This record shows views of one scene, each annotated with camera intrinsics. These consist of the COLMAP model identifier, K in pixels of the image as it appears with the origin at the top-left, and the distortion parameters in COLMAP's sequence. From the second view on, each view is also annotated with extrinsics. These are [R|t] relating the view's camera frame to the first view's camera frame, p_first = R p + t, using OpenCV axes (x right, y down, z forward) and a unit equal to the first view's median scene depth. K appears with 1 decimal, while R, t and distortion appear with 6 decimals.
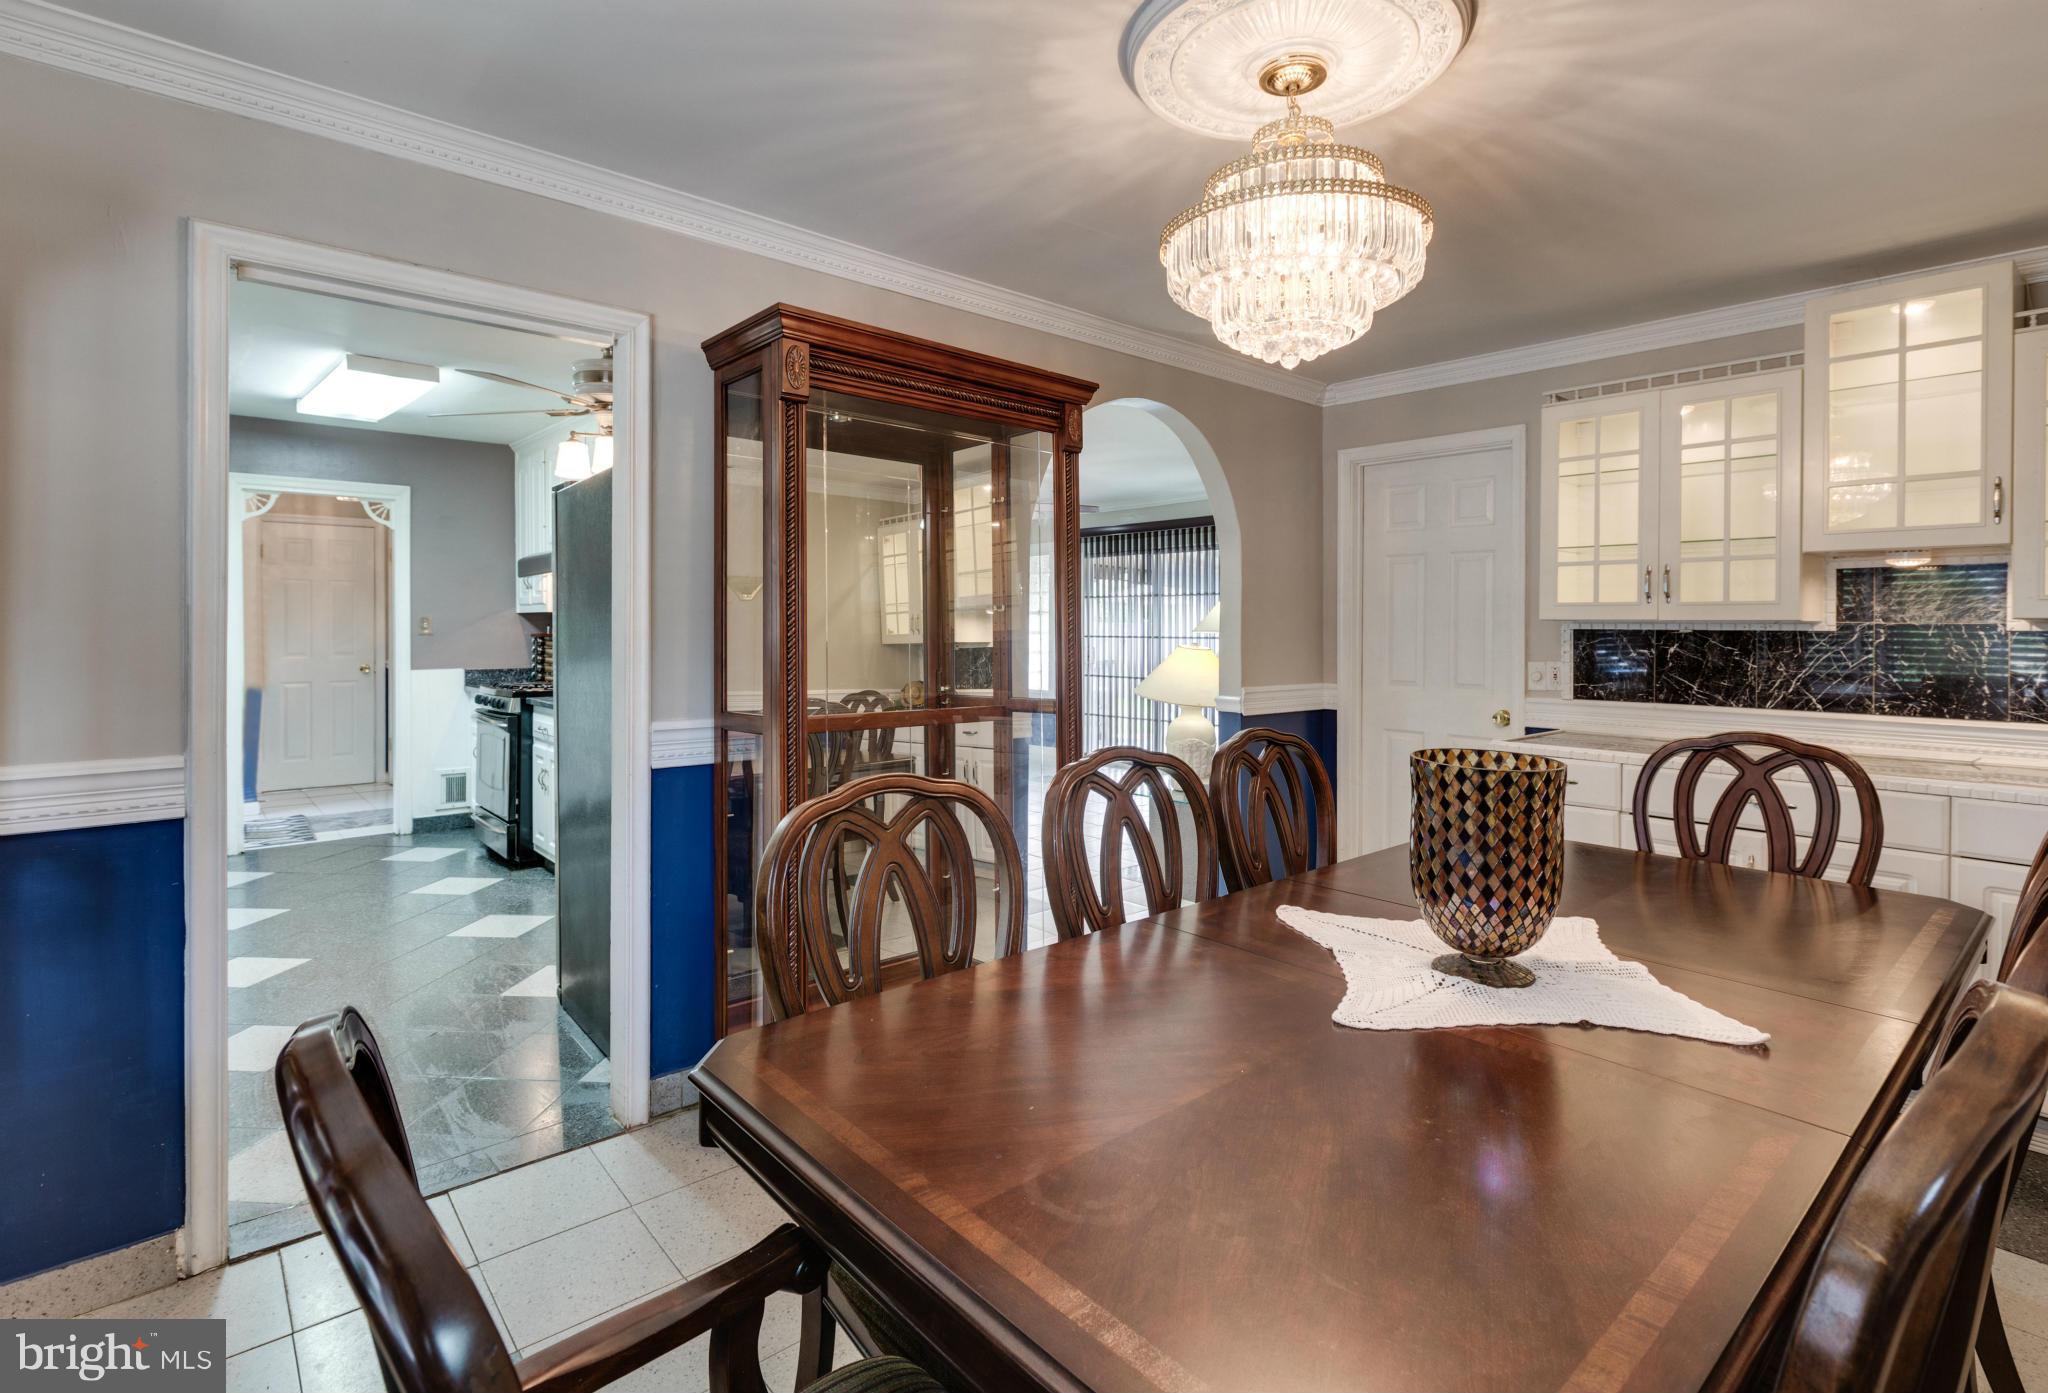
lens RADIAL K [[985.9, 0, 1036.5], [0, 985.9, 624.9], [0, 0, 1]] dist [-0.005125, -0.000513]
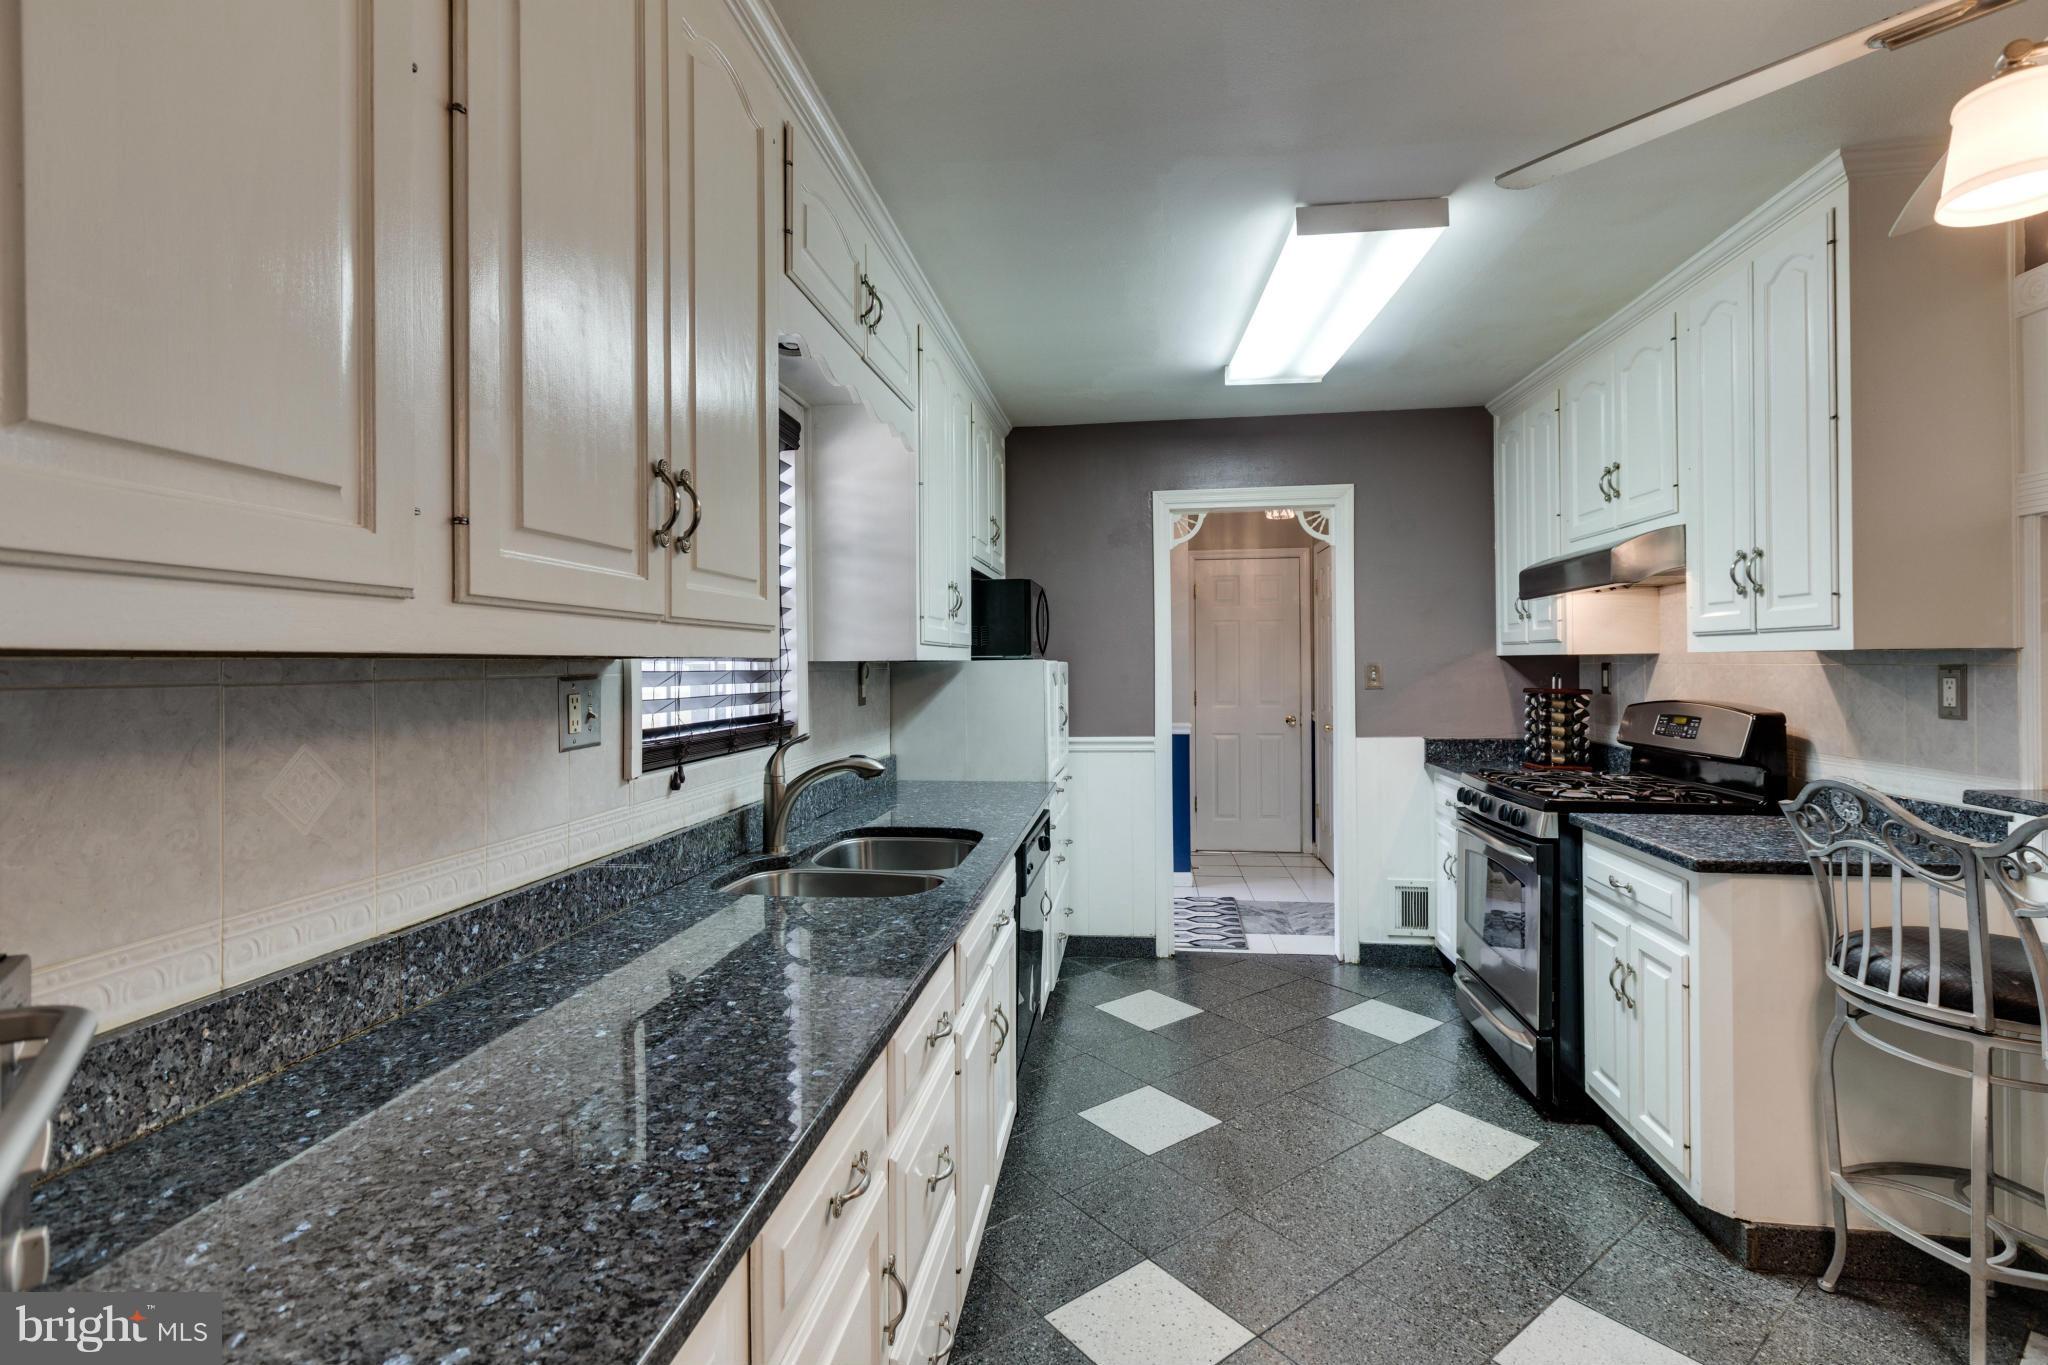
lens RADIAL K [[926.5, 0, 1024.9], [0, 926.5, 664.6], [0, 0, 1]] dist [0.002079, -0.001072]
pose [[0.653633, -0.001755, -0.756810, -0.279597], [0.005797, 0.999980, 0.002689, -0.010702], [0.756789, -0.006145, 0.653630, 0.370530]]
